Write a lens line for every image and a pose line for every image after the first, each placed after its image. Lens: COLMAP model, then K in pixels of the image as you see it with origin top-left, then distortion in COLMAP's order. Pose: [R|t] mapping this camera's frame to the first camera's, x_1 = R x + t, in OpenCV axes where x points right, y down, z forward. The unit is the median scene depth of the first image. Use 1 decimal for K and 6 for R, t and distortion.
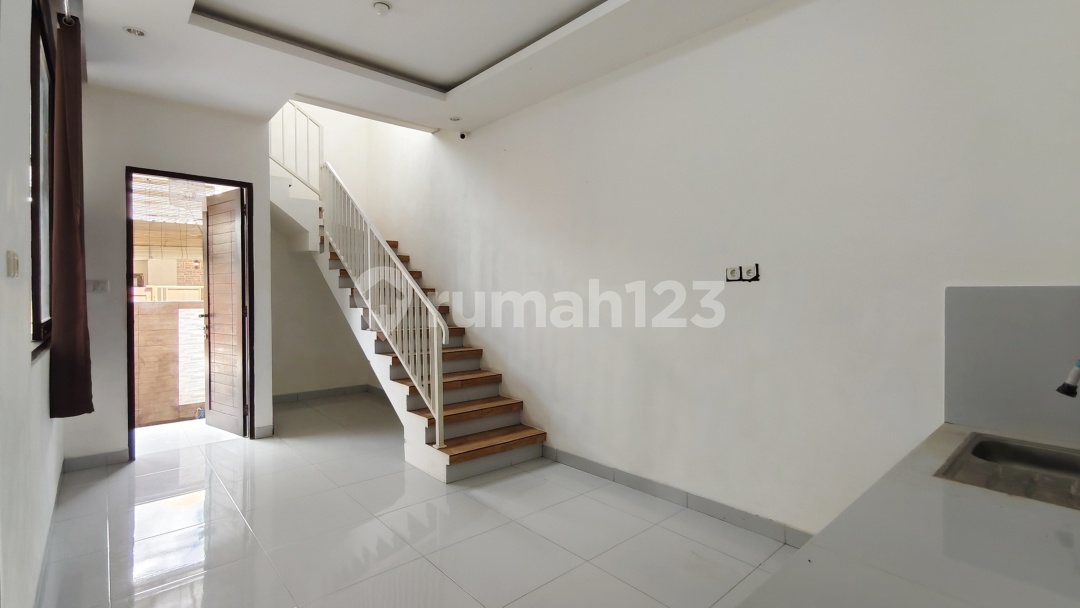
lens RADIAL K [[489.5, 0, 540.0], [0, 489.5, 304.0], [0, 0, 1]] dist [-0.033092, 0.000105]
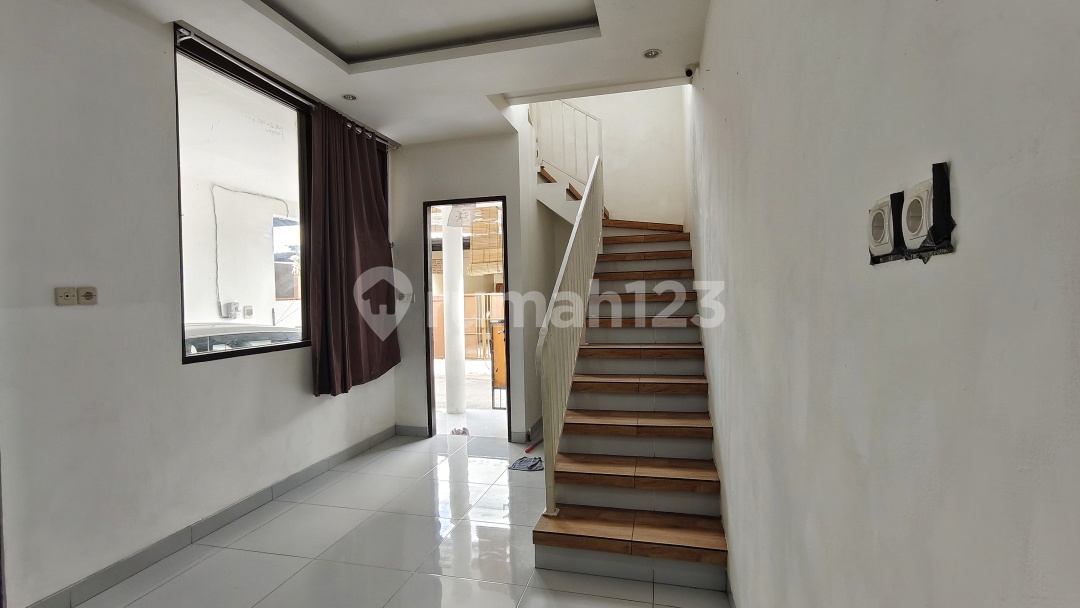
lens RADIAL K [[489.5, 0, 540.0], [0, 489.5, 304.0], [0, 0, 1]] dist [-0.033092, 0.000105]
pose [[0.541945, -0.000565, -0.840413, 0.378936], [0.003234, 0.999994, 0.001413, -0.020635], [0.840407, -0.003484, 0.541944, 0.553908]]
